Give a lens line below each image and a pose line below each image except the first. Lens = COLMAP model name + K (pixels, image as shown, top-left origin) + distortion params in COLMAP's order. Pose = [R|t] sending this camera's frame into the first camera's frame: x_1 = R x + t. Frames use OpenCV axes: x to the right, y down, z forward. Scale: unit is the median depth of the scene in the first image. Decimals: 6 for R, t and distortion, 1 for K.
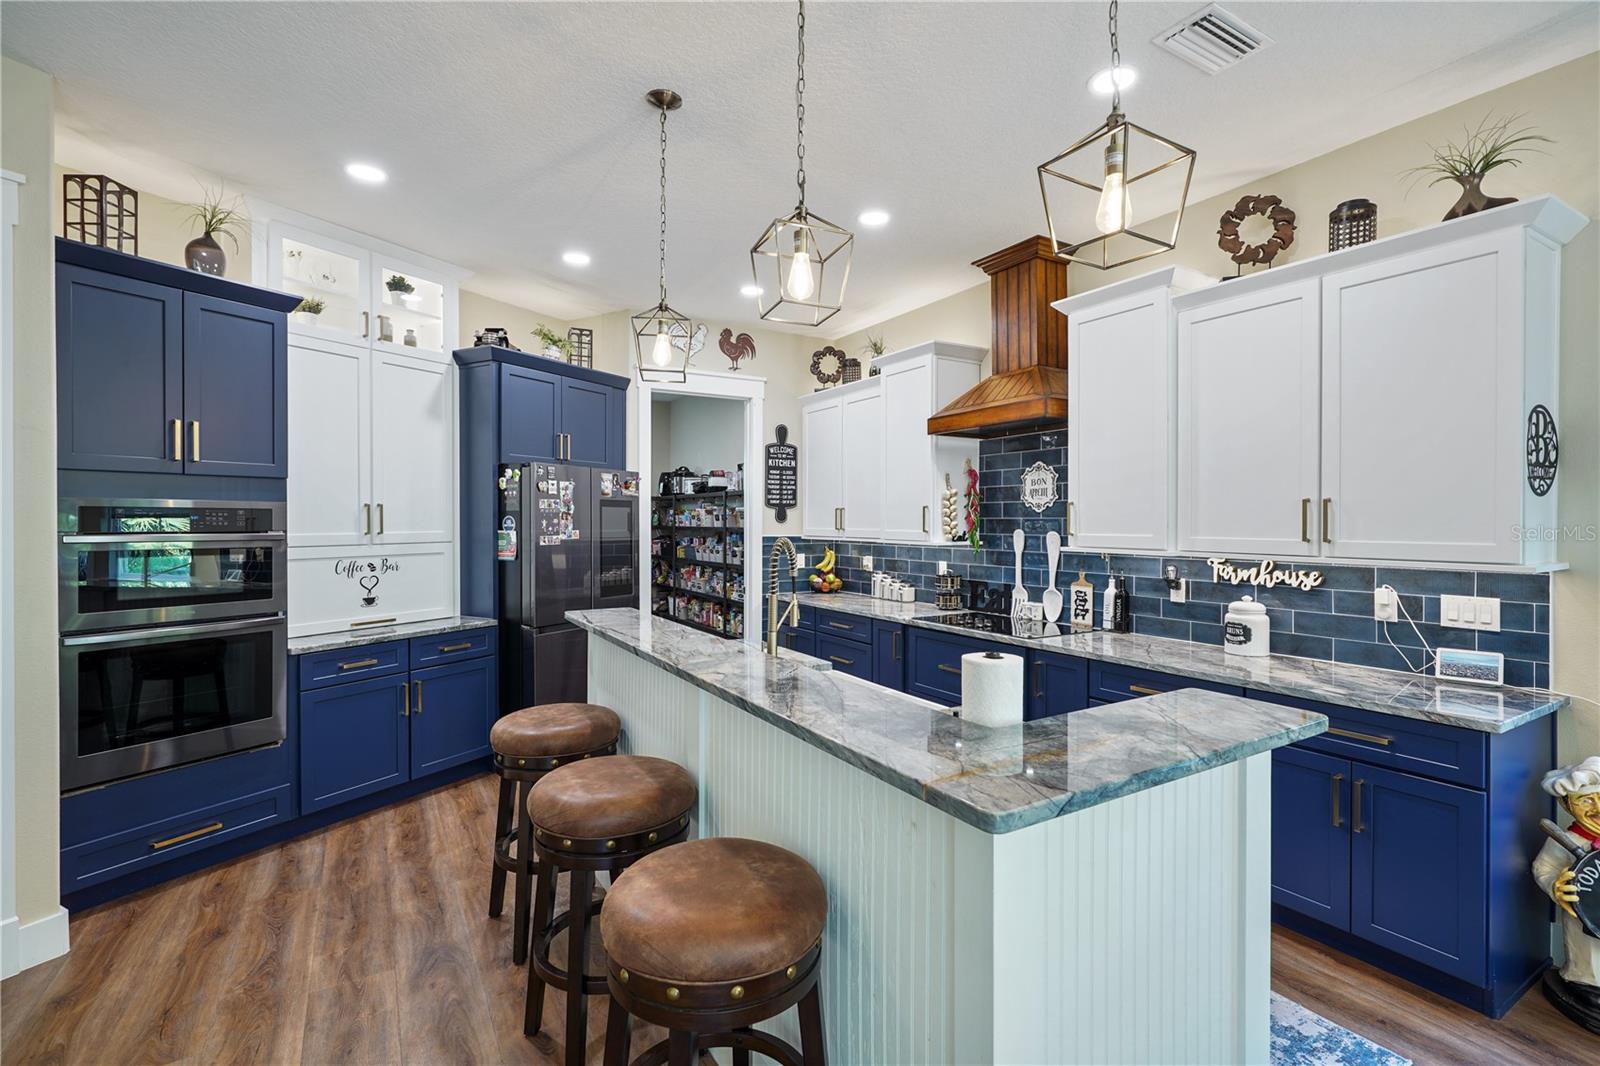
lens RADIAL K [[728.3, 0, 800.0], [0, 728.3, 533.0], [0, 0, 1]] dist [-0.001985, 0.001176]
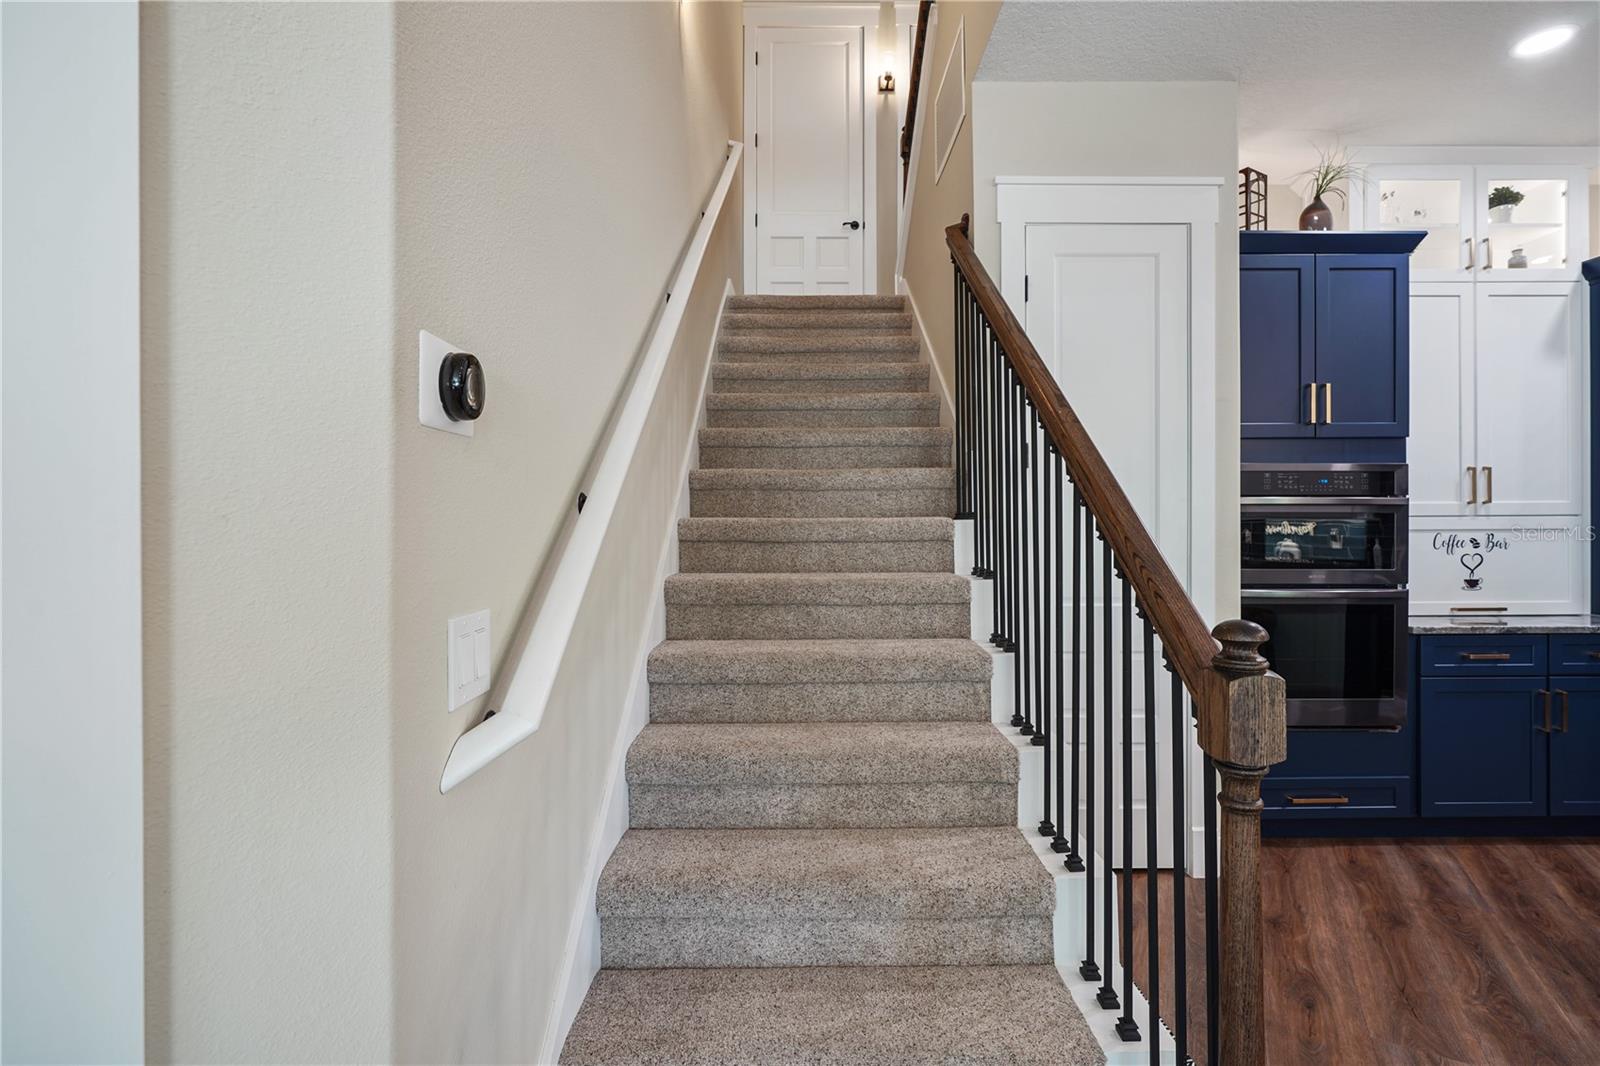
lens RADIAL K [[728.3, 0, 800.0], [0, 728.3, 533.0], [0, 0, 1]] dist [-0.001985, 0.001176]
pose [[0.498545, 0.013460, -0.866759, -0.297499], [-0.012473, 0.999887, 0.008353, 0.044973], [0.866774, 0.006646, 0.498657, -0.099578]]
